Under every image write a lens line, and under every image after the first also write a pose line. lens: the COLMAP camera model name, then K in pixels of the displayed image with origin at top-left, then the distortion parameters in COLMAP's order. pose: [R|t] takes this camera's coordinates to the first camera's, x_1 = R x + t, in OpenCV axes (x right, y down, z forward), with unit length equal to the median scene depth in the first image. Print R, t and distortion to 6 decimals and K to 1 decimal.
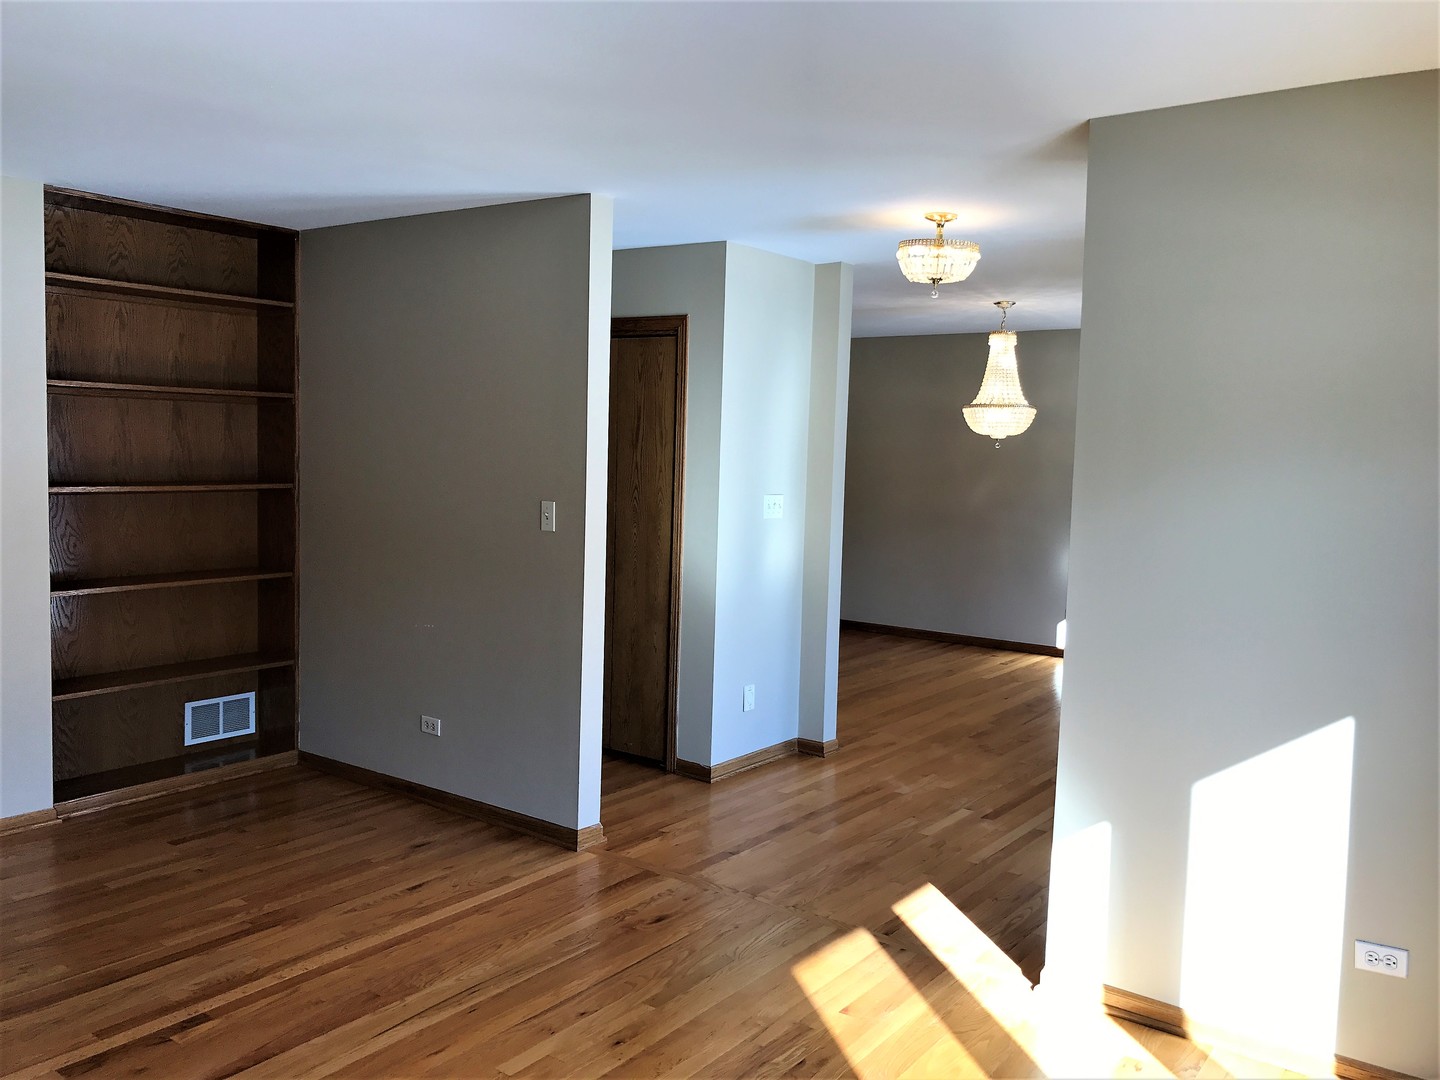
lens RADIAL K [[1179.6, 0, 720.0], [0, 1179.6, 540.0], [0, 0, 1]] dist [0.160738, 0.000319]
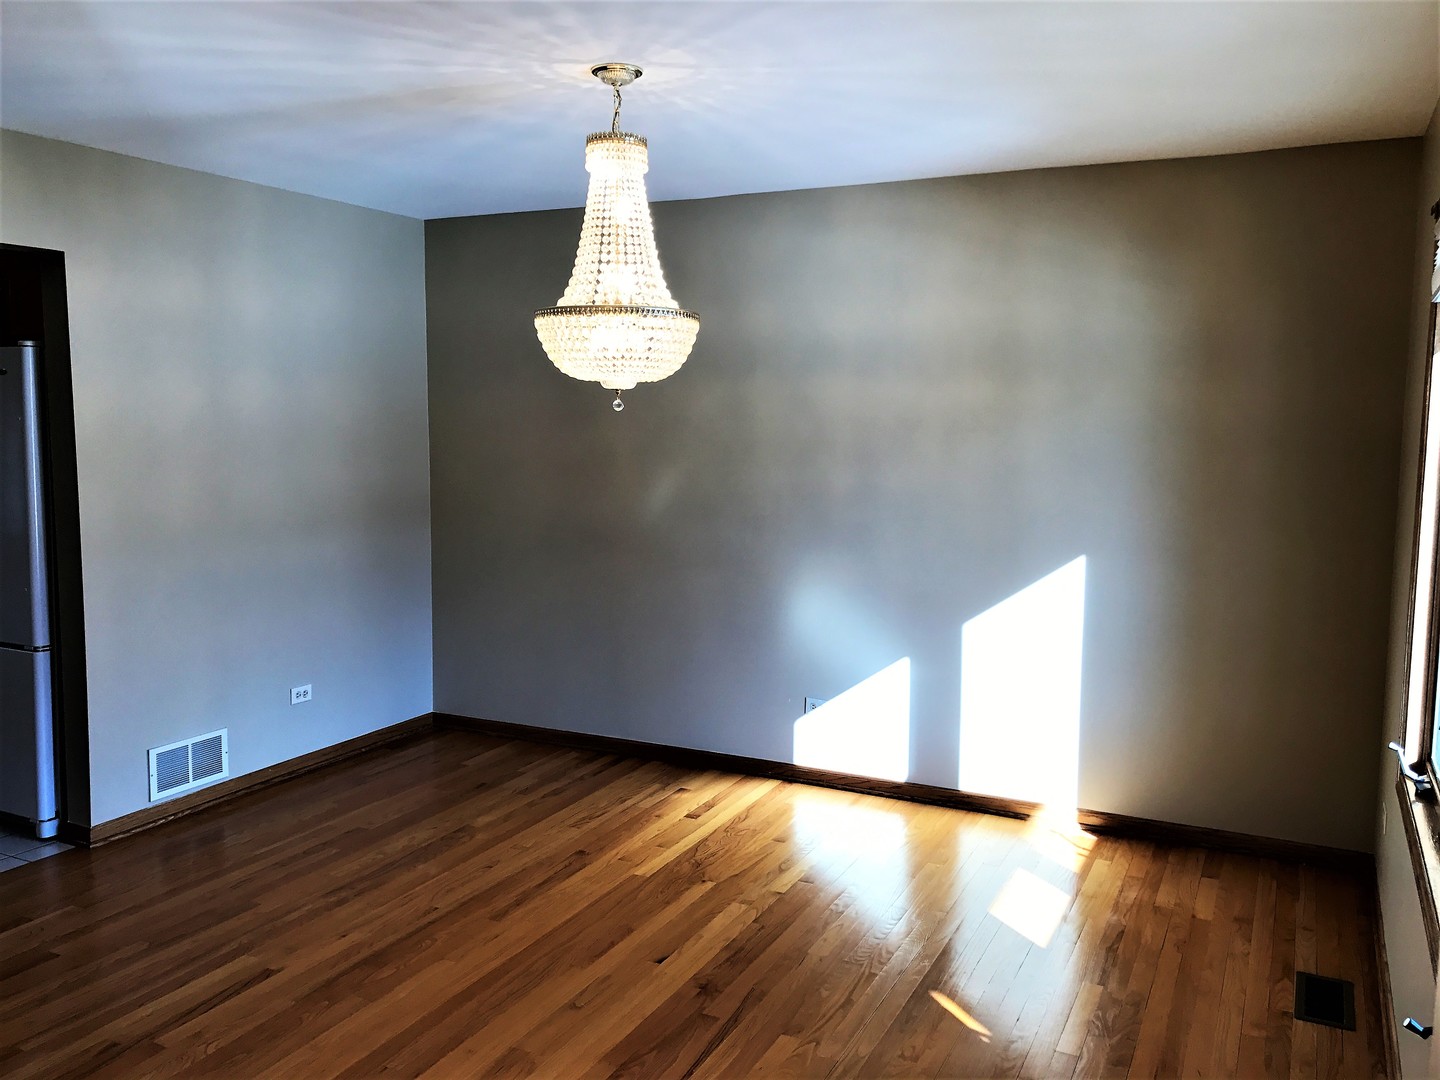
lens RADIAL K [[1189.1, 0, 720.0], [0, 1189.1, 540.0], [0, 0, 1]] dist [0.016821, 0.004204]
pose [[0.985787, -0.026402, 0.165915, 0.196346], [0.022450, 0.999419, 0.025651, -0.040253], [-0.166496, -0.021562, 0.985806, 0.564223]]
